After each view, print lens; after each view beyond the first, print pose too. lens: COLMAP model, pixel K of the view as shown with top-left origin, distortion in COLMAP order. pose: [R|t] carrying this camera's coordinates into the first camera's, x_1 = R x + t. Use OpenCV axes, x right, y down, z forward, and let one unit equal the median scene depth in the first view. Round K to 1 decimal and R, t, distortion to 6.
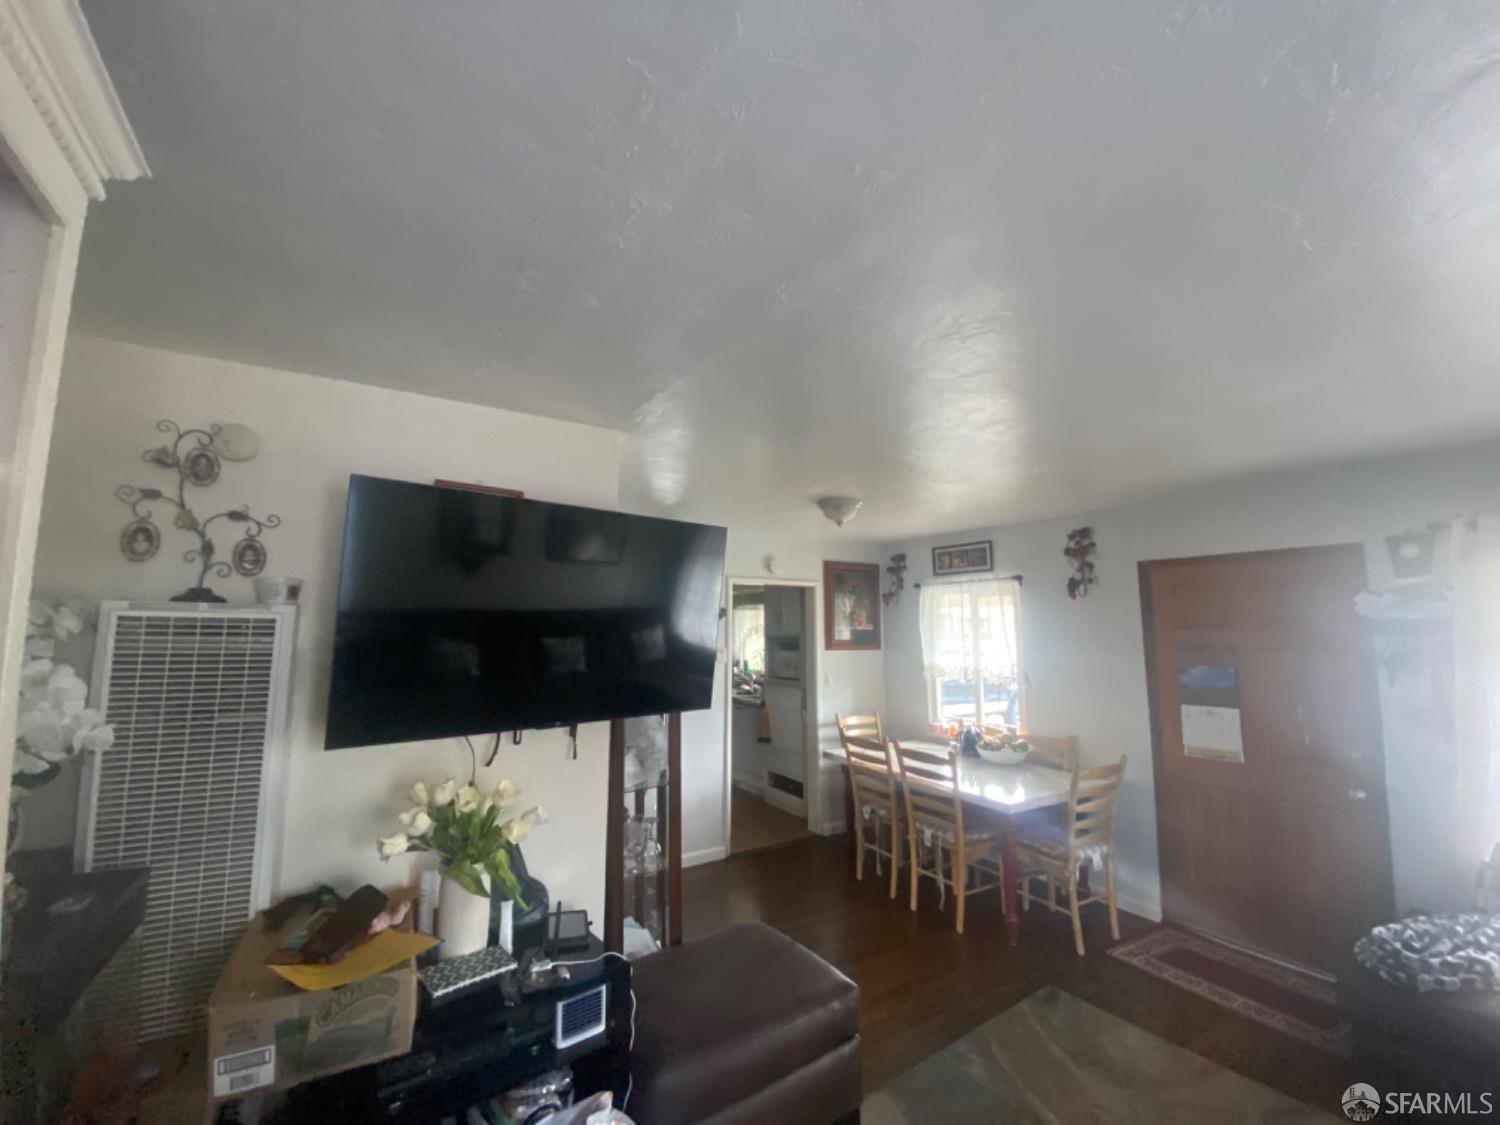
lens RADIAL K [[609.3, 0, 743.8], [0, 609.3, 557.3], [0, 0, 1]] dist [0.022302, -0.021487]
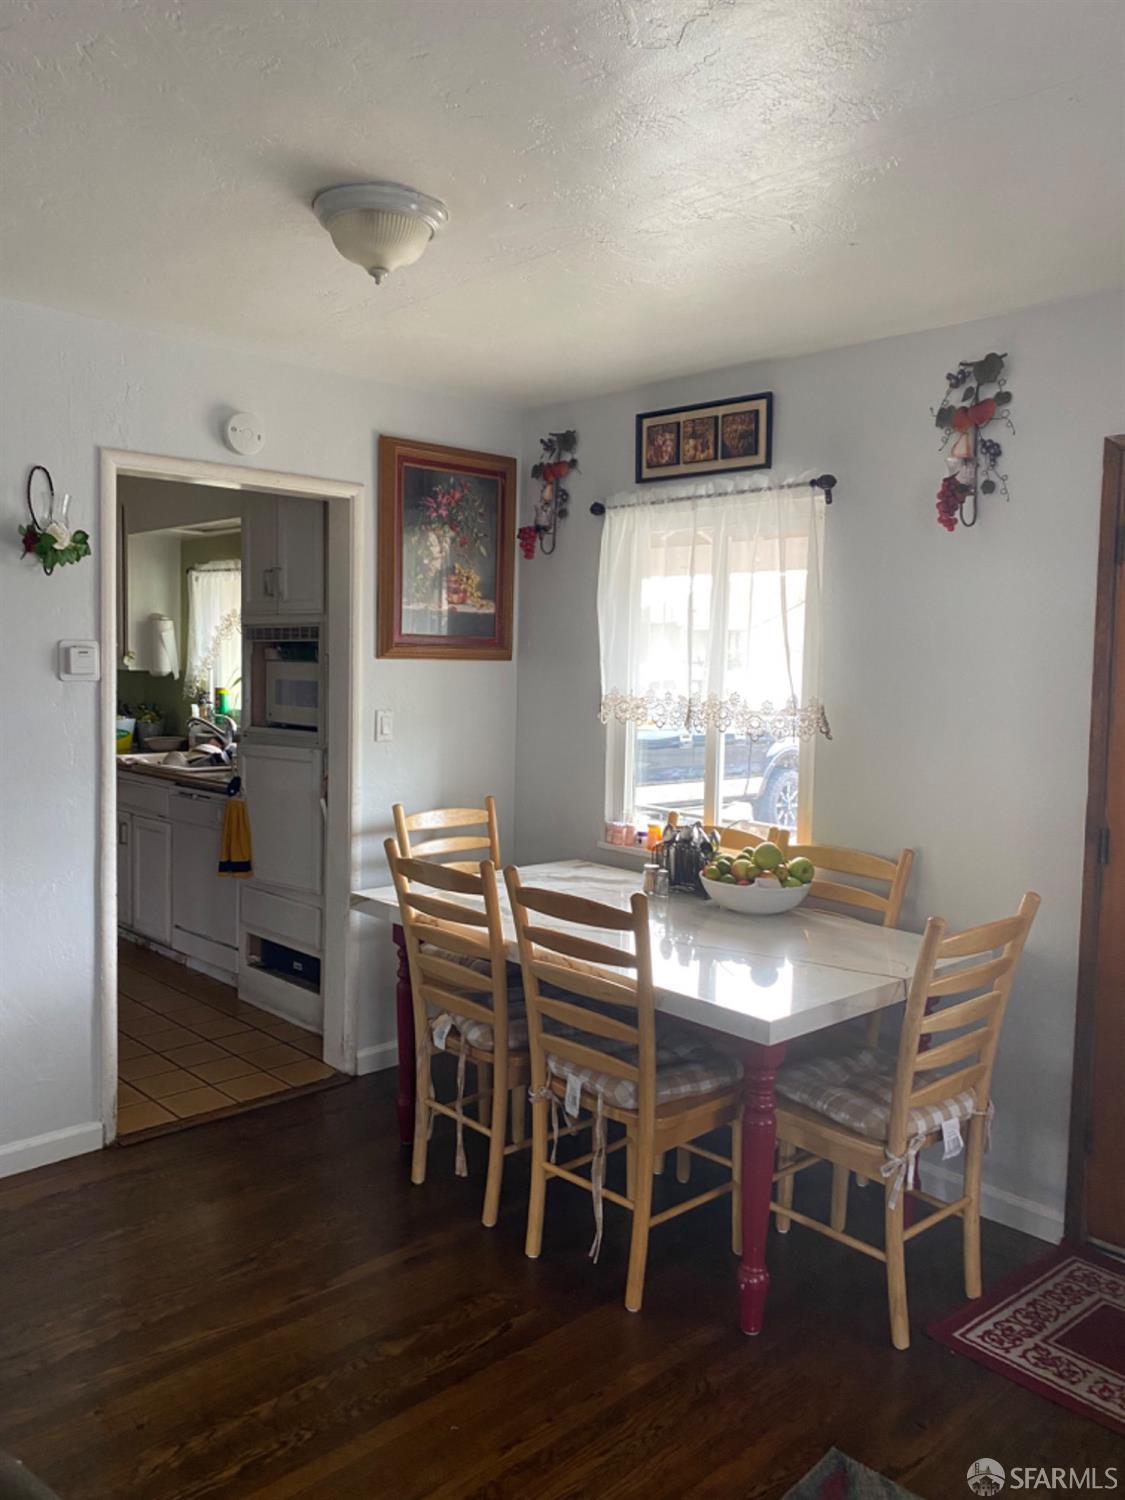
lens RADIAL K [[1151.9, 0, 569.0], [0, 1151.9, 733.3], [0, 0, 1]] dist [0.042456, -0.003670]
pose [[0.972609, 0.005421, 0.232383, 0.115292], [-0.049245, 0.981841, 0.183205, 0.077633], [-0.227170, -0.189630, 0.955214, 0.303831]]
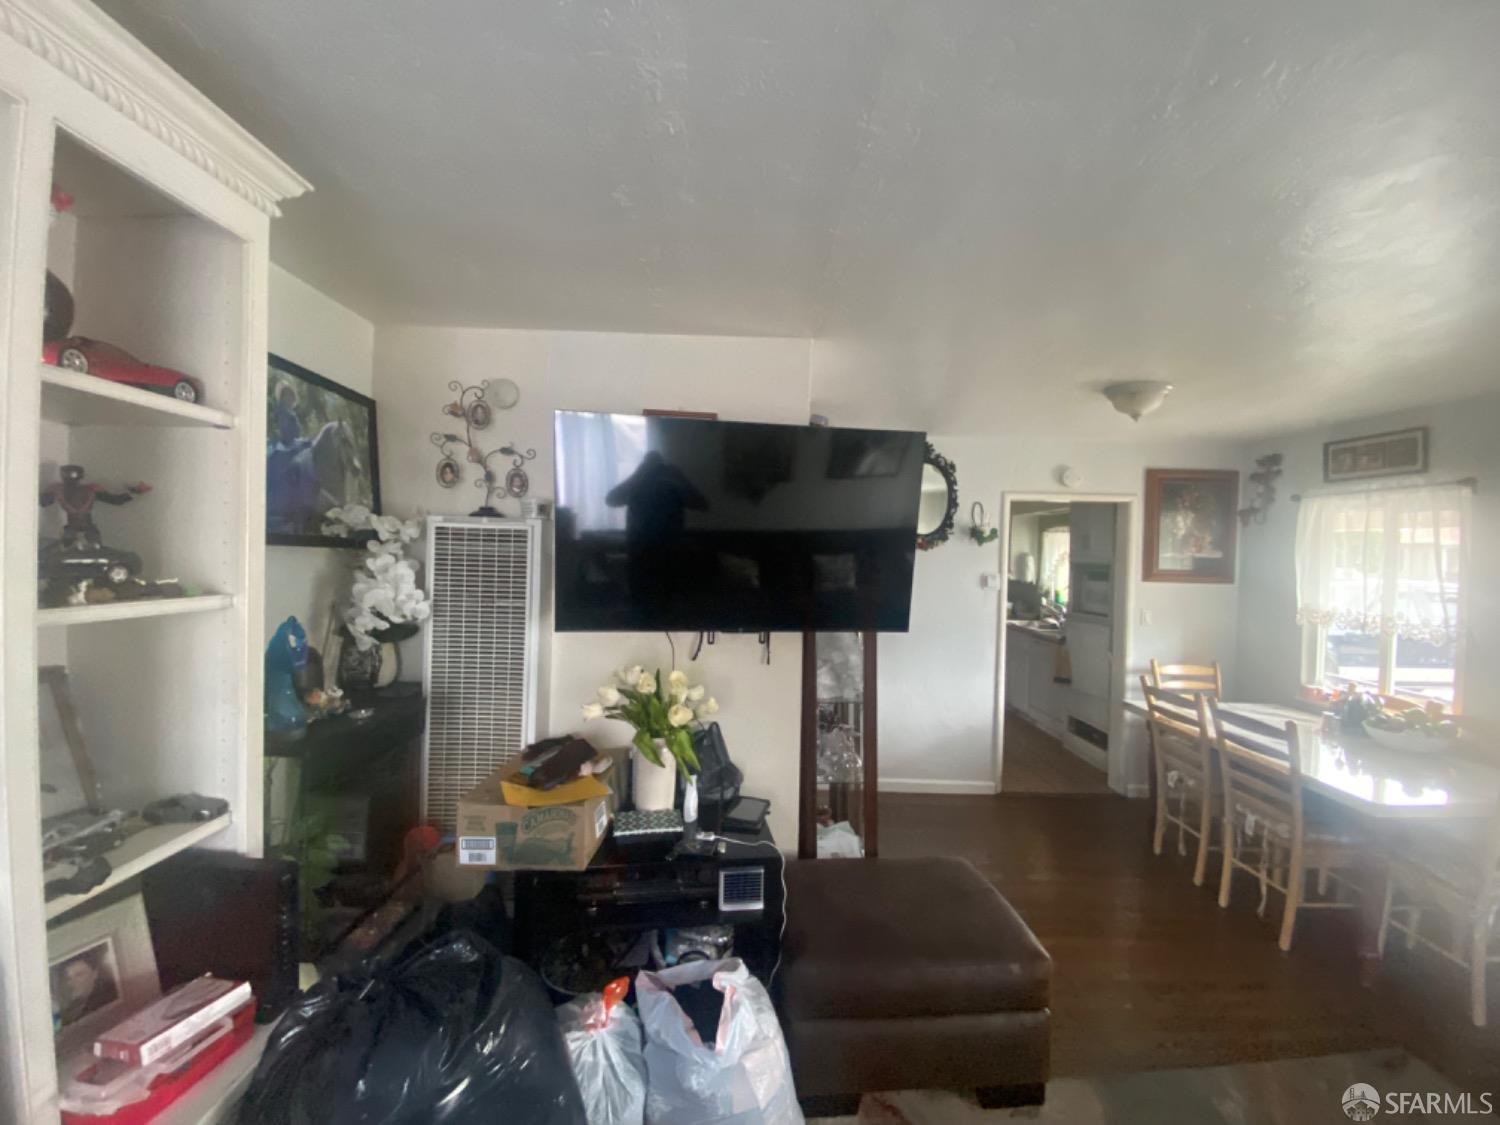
lens RADIAL K [[609.3, 0, 743.8], [0, 609.3, 557.3], [0, 0, 1]] dist [0.022302, -0.021487]
pose [[0.859316, 0.025360, -0.510816, 0.136442], [0.037715, 0.992909, 0.112739, 0.014544], [0.510053, -0.116144, 0.852266, 0.062054]]
